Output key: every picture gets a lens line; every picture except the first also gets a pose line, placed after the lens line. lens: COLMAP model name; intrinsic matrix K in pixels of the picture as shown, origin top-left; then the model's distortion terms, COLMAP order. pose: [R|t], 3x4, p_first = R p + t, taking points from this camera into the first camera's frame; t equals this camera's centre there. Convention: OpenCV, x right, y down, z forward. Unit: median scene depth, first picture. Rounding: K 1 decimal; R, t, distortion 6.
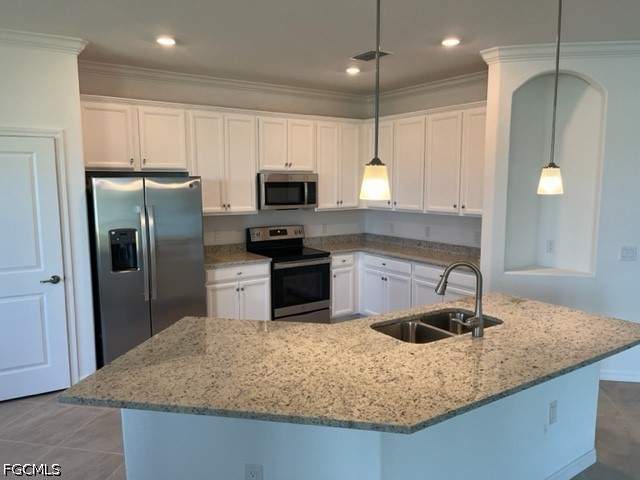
lens RADIAL K [[484.2, 0, 318.3], [0, 484.2, 240.7], [0, 0, 1]] dist [0.033742, -0.012456]
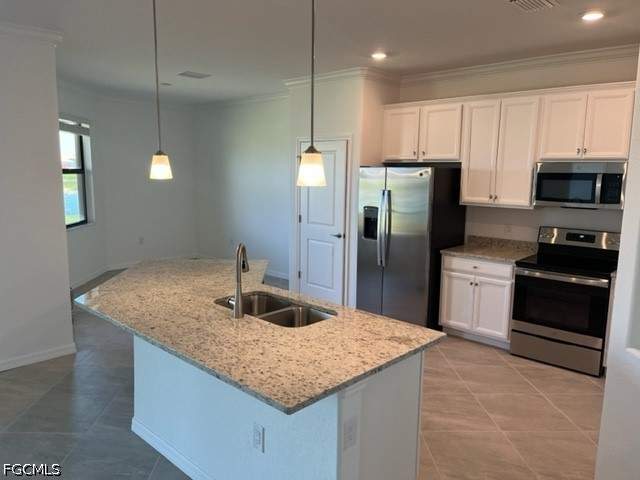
lens RADIAL K [[484.2, 0, 318.2], [0, 484.2, 238.3], [0, 0, 1]] dist [0.033742, -0.012456]
pose [[0.220716, 0.141806, -0.964974, 0.714162], [-0.134457, 0.984352, 0.113900, -0.058905], [0.966026, 0.104608, 0.236329, 0.481867]]
